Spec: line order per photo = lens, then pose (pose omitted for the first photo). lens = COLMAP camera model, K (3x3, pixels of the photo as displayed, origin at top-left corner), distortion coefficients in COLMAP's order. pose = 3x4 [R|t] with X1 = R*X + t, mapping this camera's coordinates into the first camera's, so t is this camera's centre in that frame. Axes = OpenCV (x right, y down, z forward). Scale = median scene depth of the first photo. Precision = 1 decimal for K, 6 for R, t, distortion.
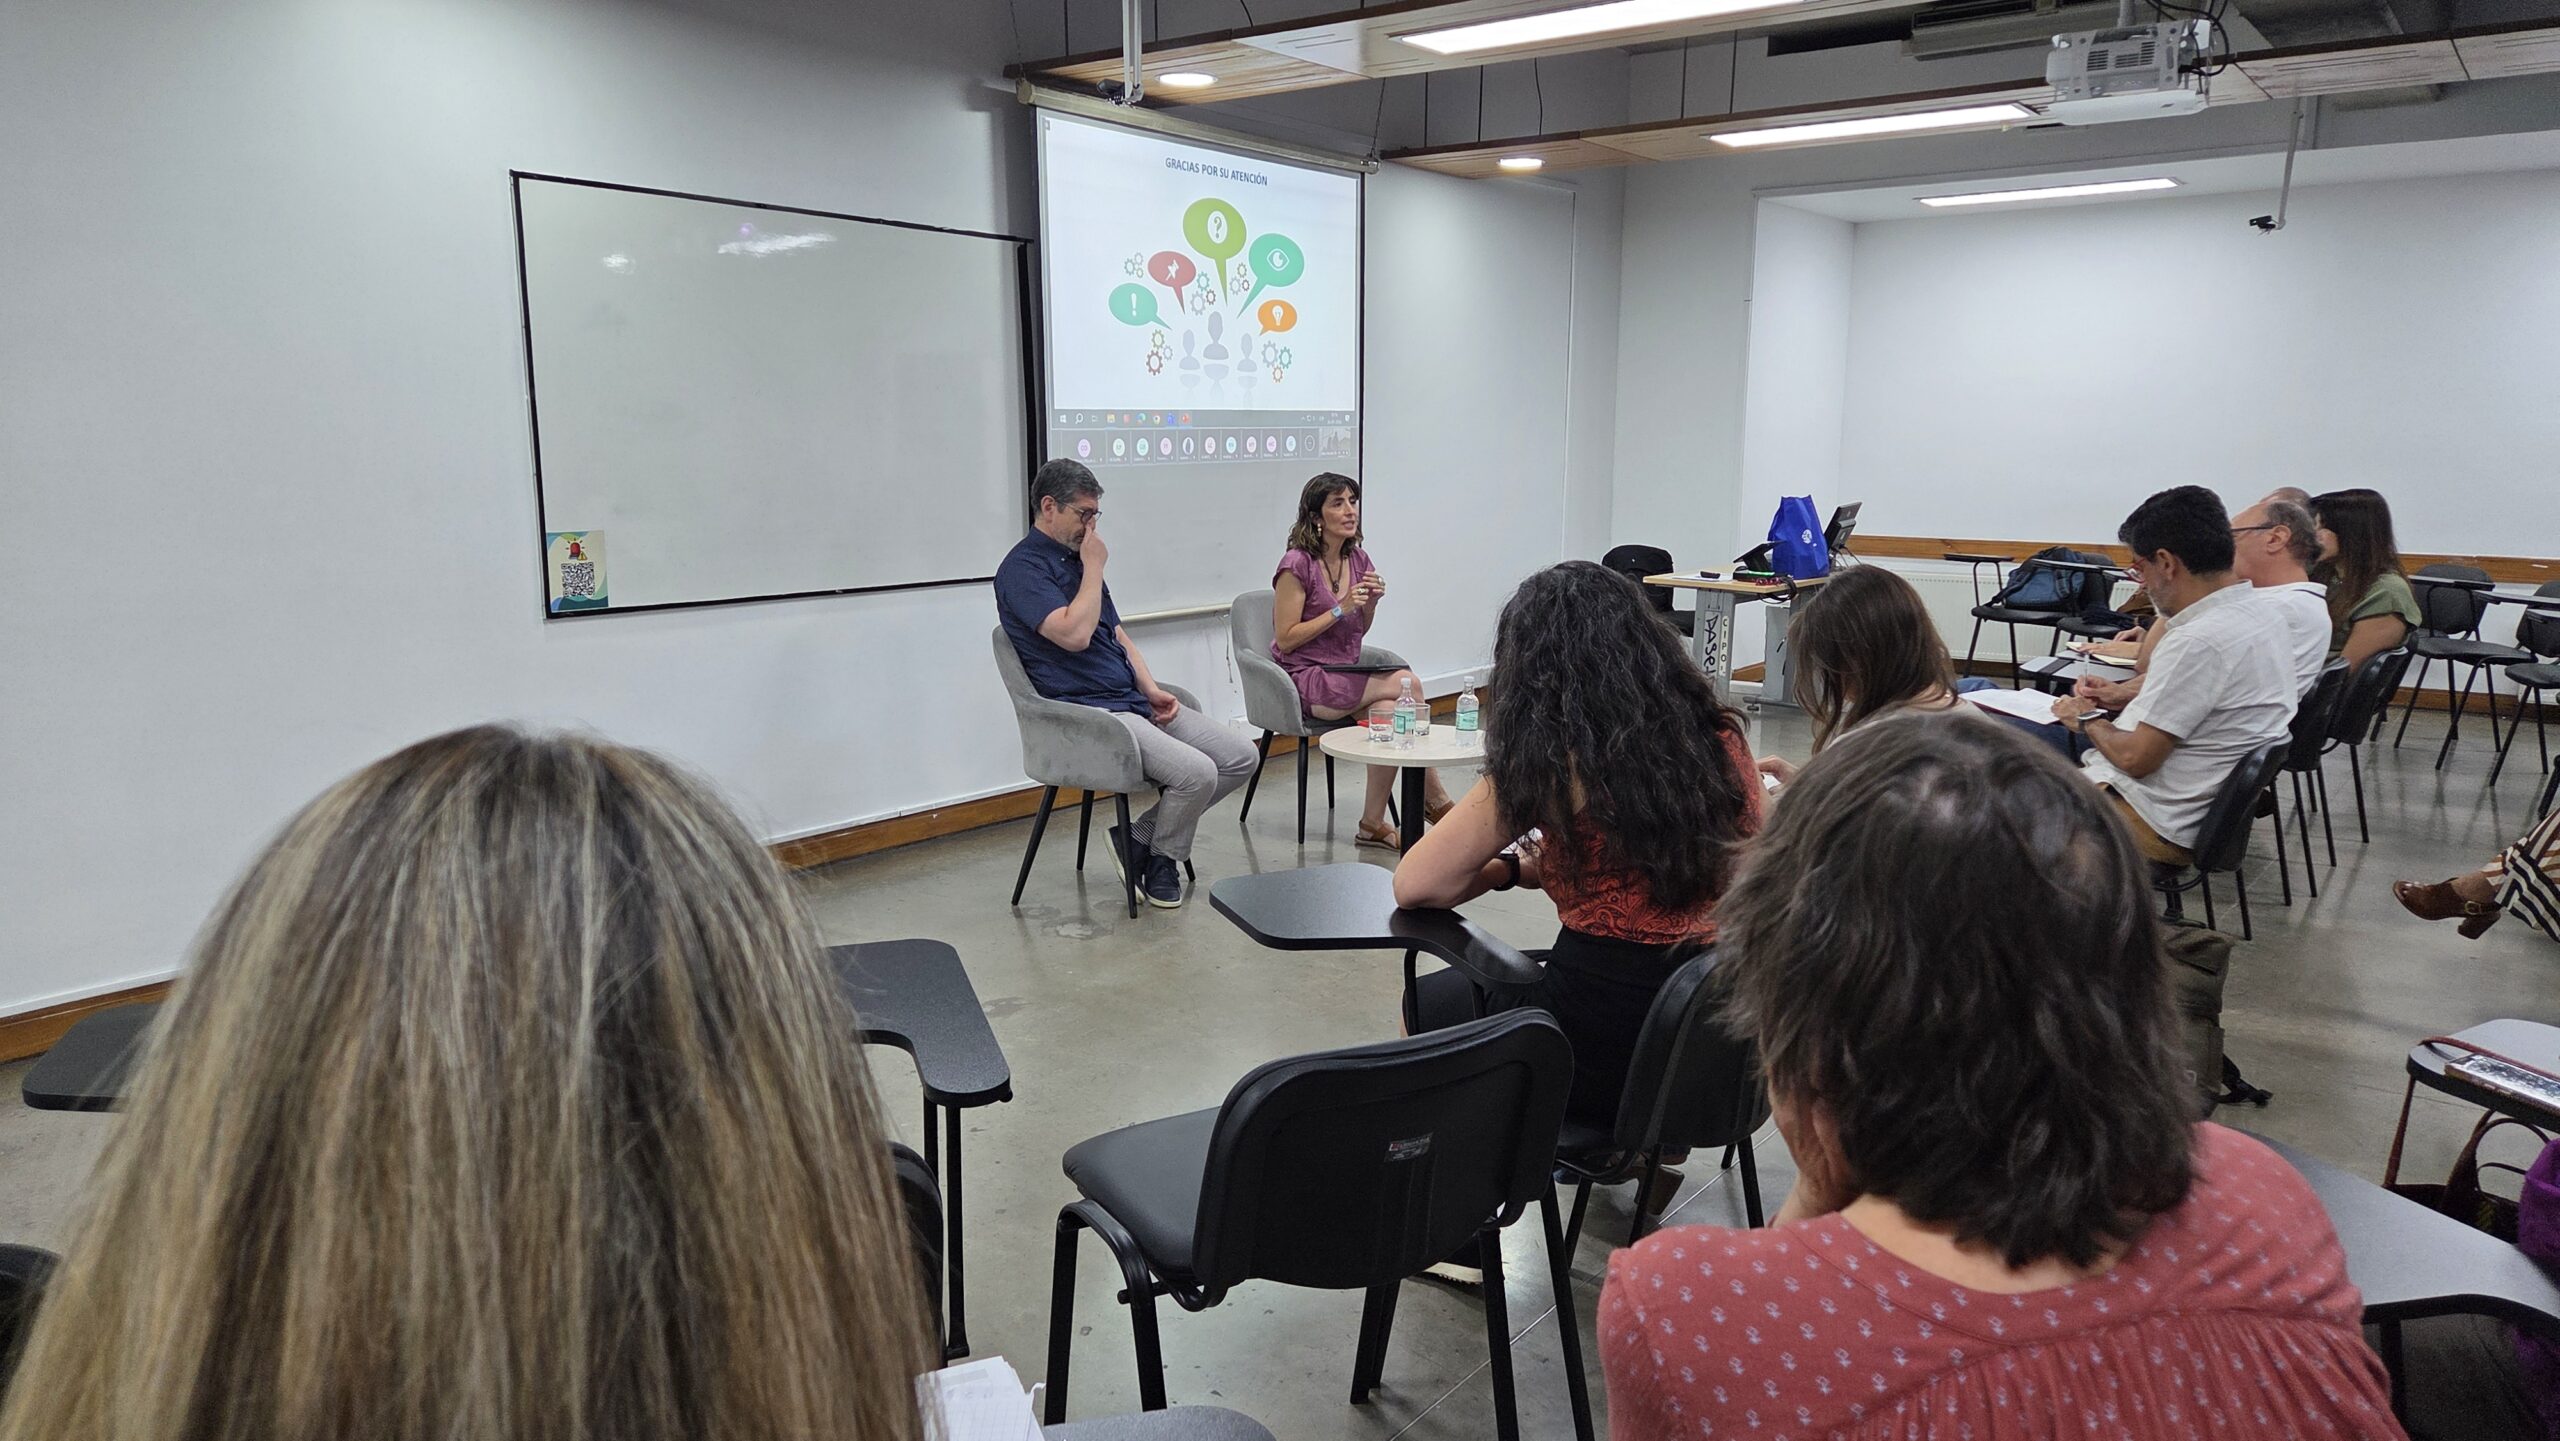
lens RADIAL K [[1669.0, 0, 1323.0], [0, 1669.0, 717.3], [0, 0, 1]] dist [0.078171, -0.077507]
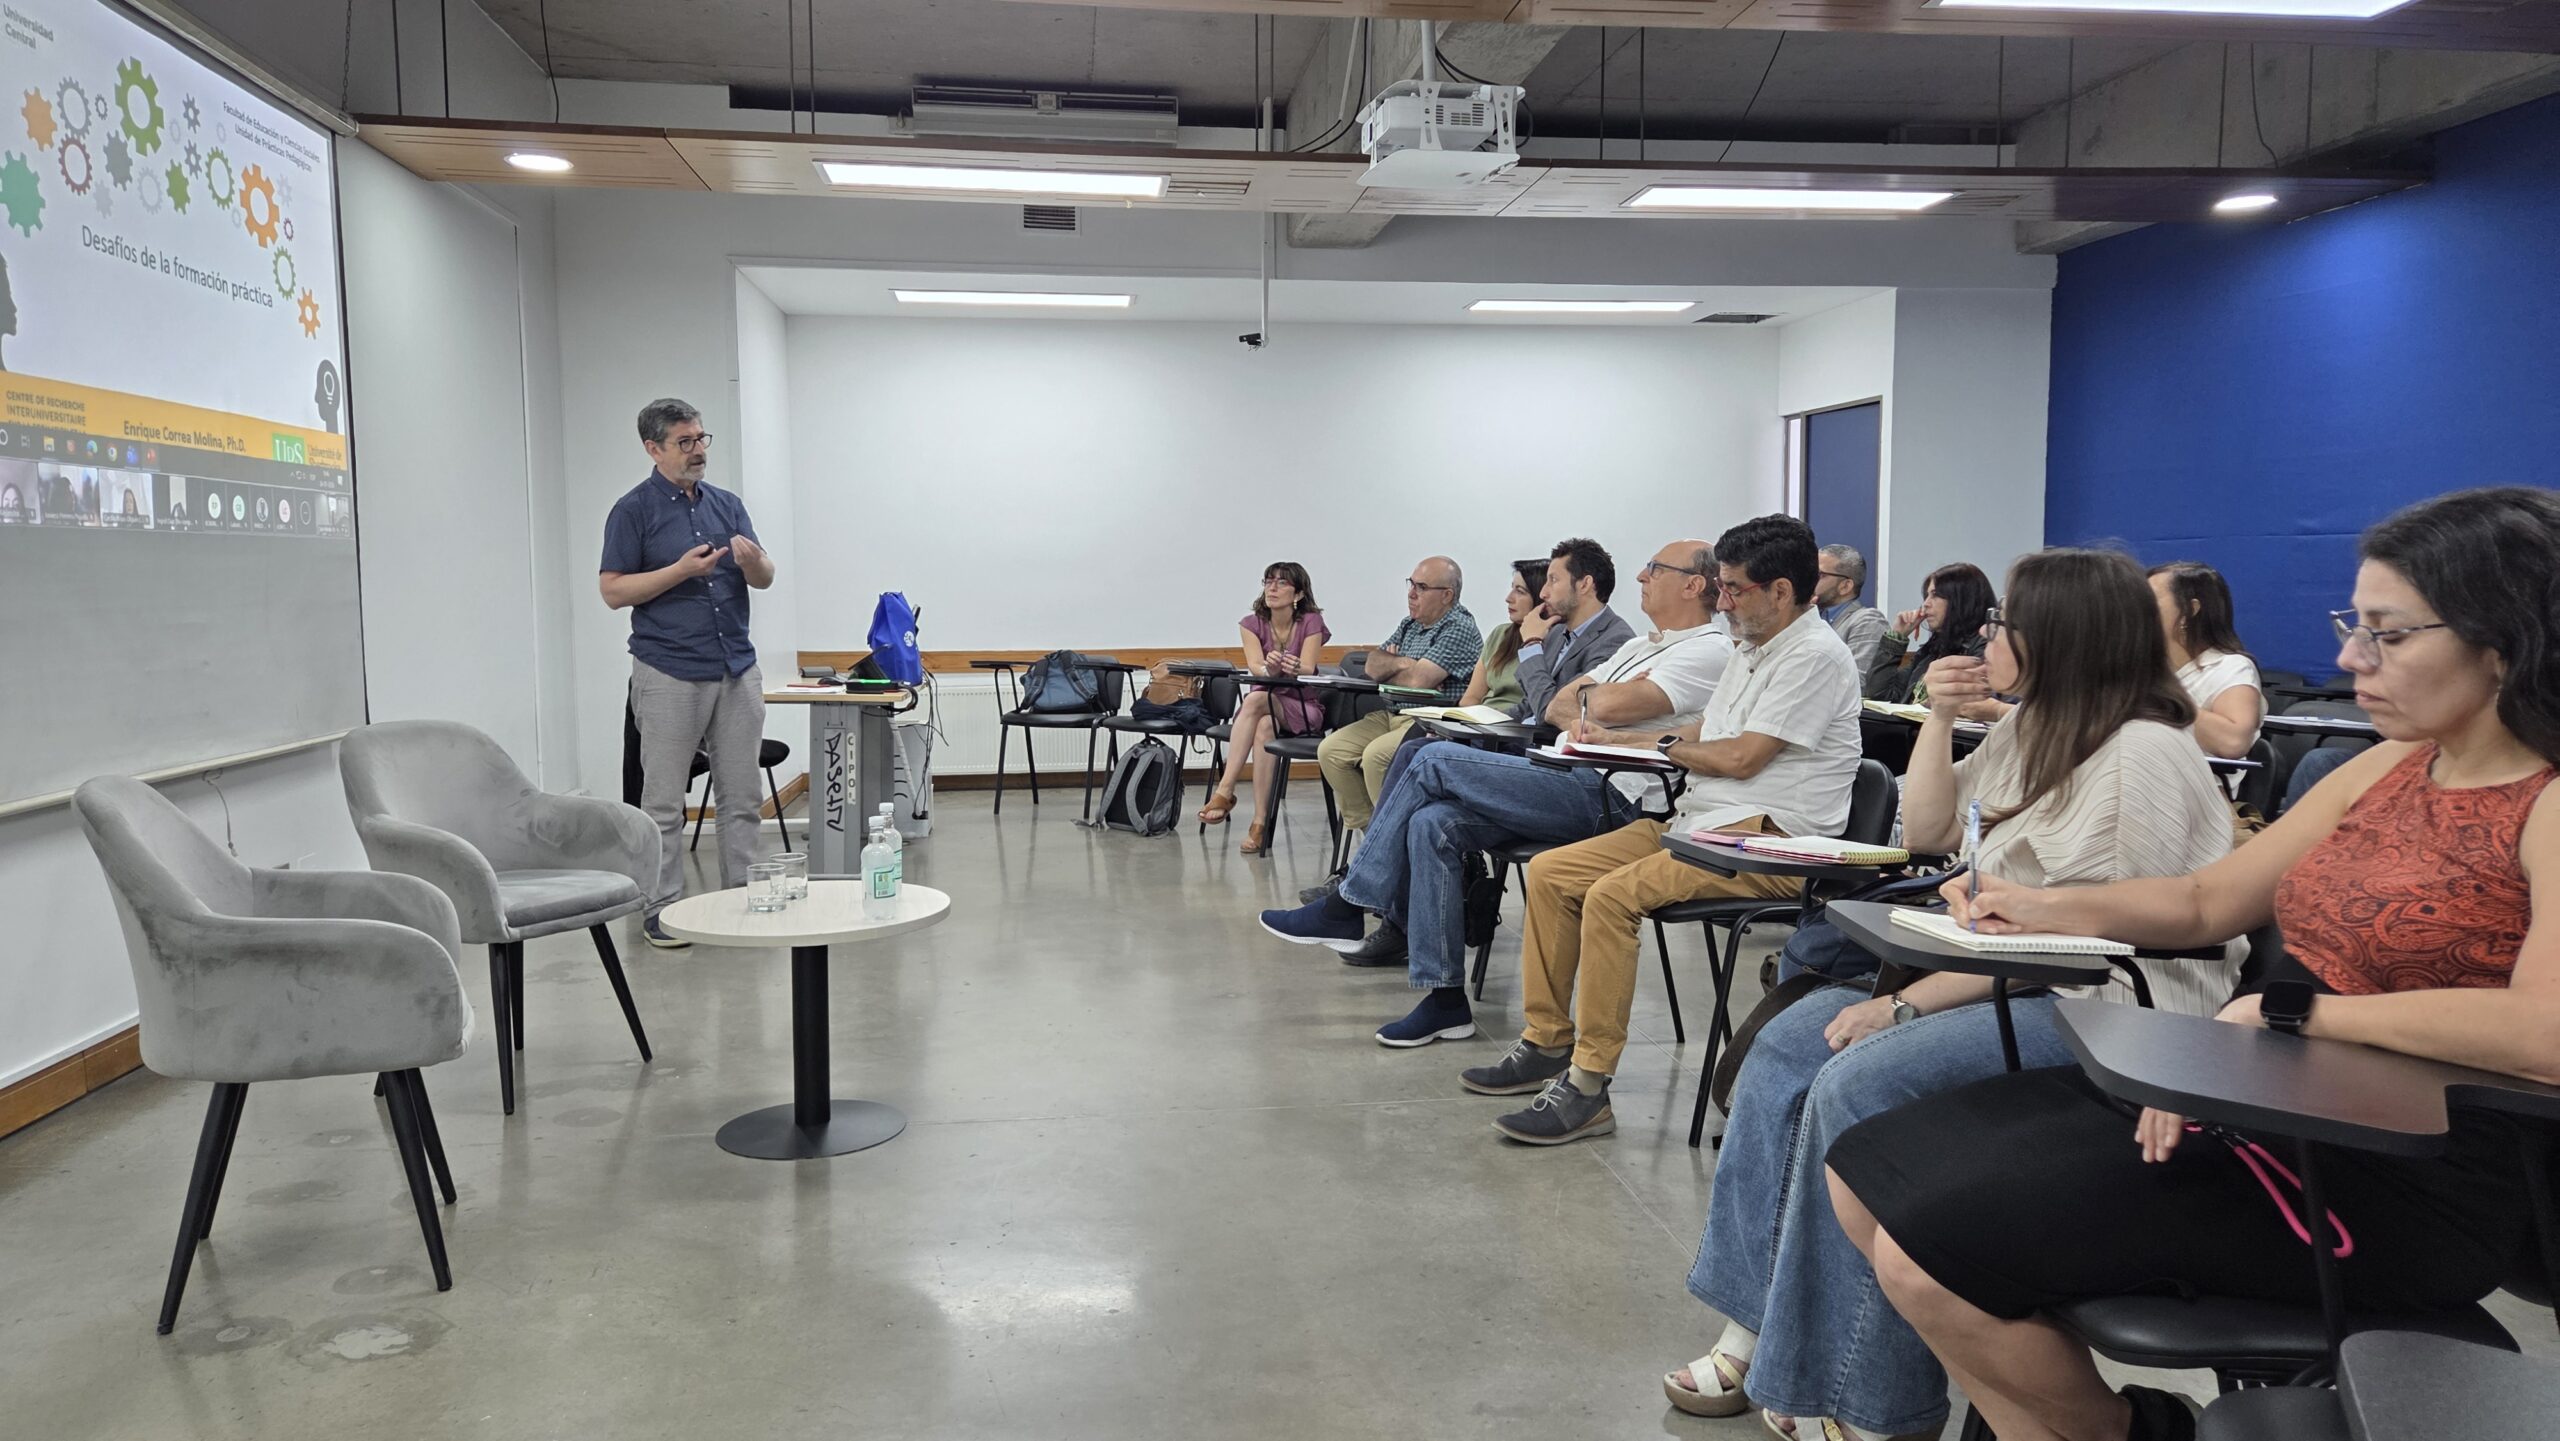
lens RADIAL K [[1669.0, 0, 1323.0], [0, 1669.0, 717.3], [0, 0, 1]] dist [0.078171, -0.077507]
pose [[0.698546, -0.069799, 0.712153, -0.192803], [0.136047, 0.990033, -0.036413, -0.005004], [-0.702513, 0.122322, 0.701079, 0.237637]]
